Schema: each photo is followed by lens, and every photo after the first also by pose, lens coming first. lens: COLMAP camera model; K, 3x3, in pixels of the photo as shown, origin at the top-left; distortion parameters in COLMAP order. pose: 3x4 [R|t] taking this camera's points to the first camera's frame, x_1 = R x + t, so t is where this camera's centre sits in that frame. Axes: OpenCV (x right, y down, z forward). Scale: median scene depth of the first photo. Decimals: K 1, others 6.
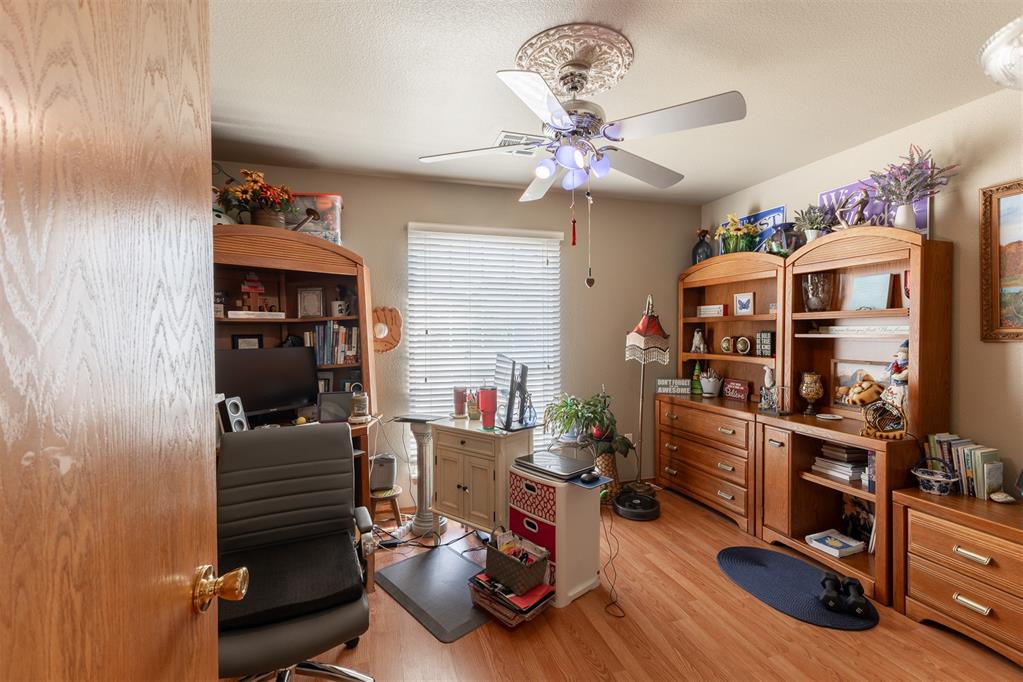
lens RADIAL K [[444.6, 0, 513.4], [0, 444.6, 337.0], [0, 0, 1]] dist [0.002070, -0.000454]
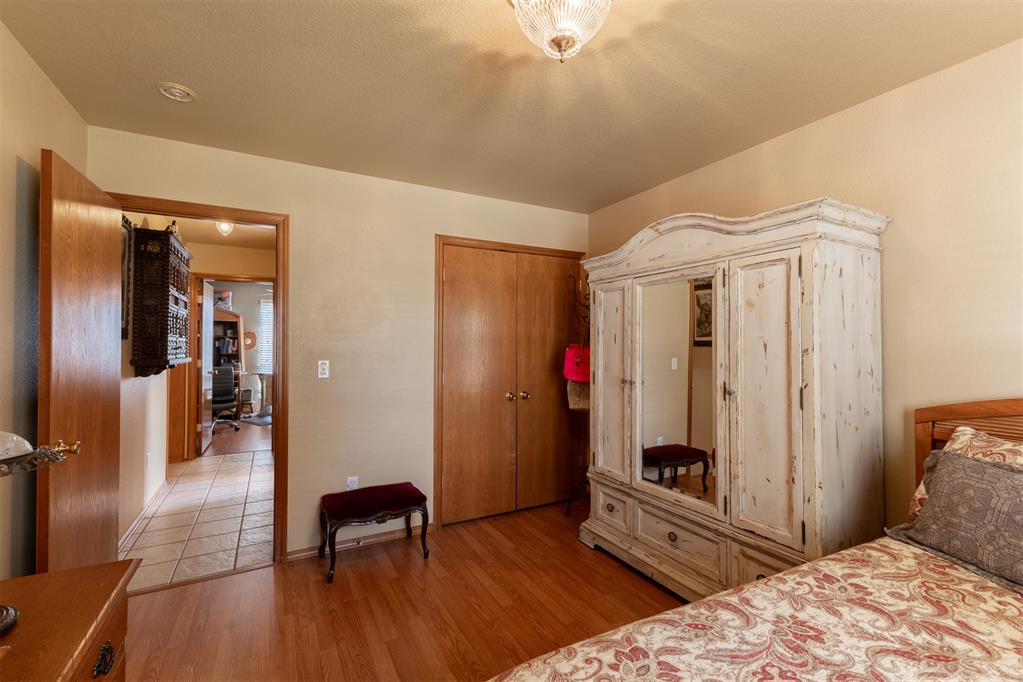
lens RADIAL K [[444.6, 0, 513.4], [0, 444.6, 337.0], [0, 0, 1]] dist [0.002070, -0.000454]
pose [[0.980342, 0.007676, 0.197157, 0.773064], [-0.000552, 0.999346, -0.036166, 0.059838], [-0.197306, 0.035346, 0.979705, -2.012809]]
